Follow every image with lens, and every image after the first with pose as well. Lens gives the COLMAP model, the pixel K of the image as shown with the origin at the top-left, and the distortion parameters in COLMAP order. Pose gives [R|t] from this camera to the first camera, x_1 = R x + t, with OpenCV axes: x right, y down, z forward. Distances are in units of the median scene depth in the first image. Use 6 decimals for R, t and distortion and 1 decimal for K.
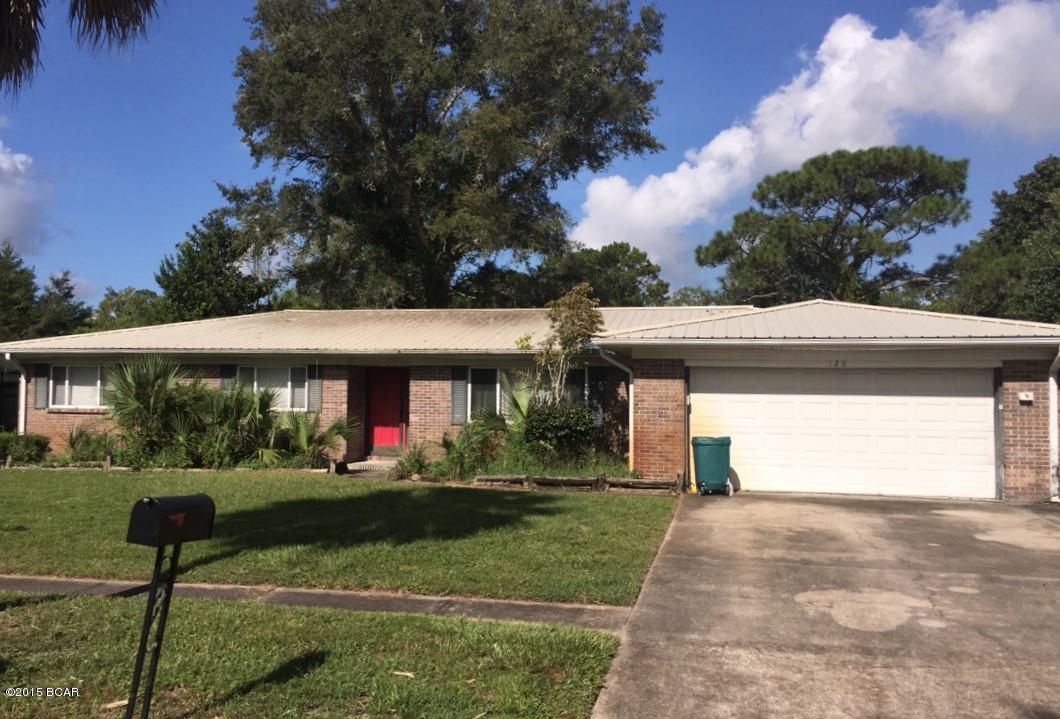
lens RADIAL K [[960.7, 0, 491.8], [0, 960.7, 390.5], [0, 0, 1]] dist [-0.007285, -0.004229]
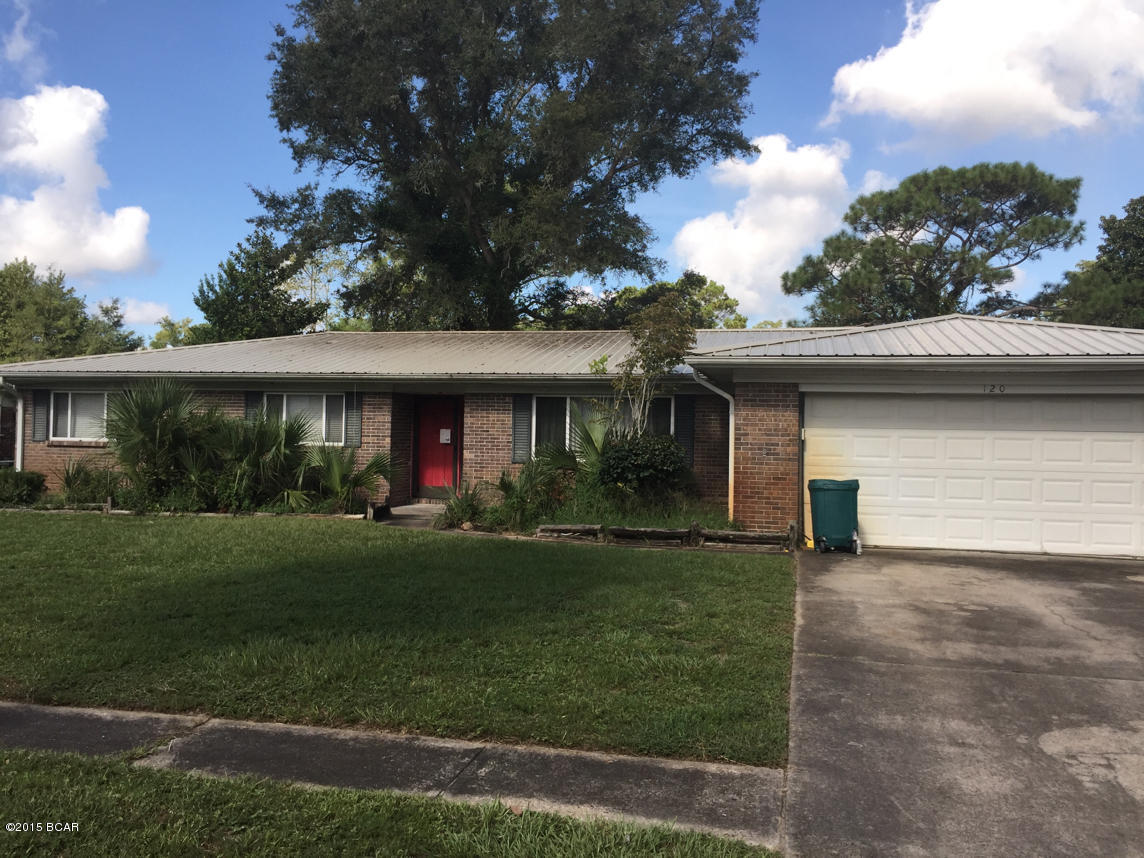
lens RADIAL K [[962.3, 0, 610.6], [0, 962.3, 428.9], [0, 0, 1]] dist [-0.040966, -0.001076]
pose [[0.998766, 0.007222, 0.049126, 0.002256], [-0.007216, 0.999974, -0.000299, 0.004480], [-0.049127, -0.000056, 0.998793, 0.126764]]
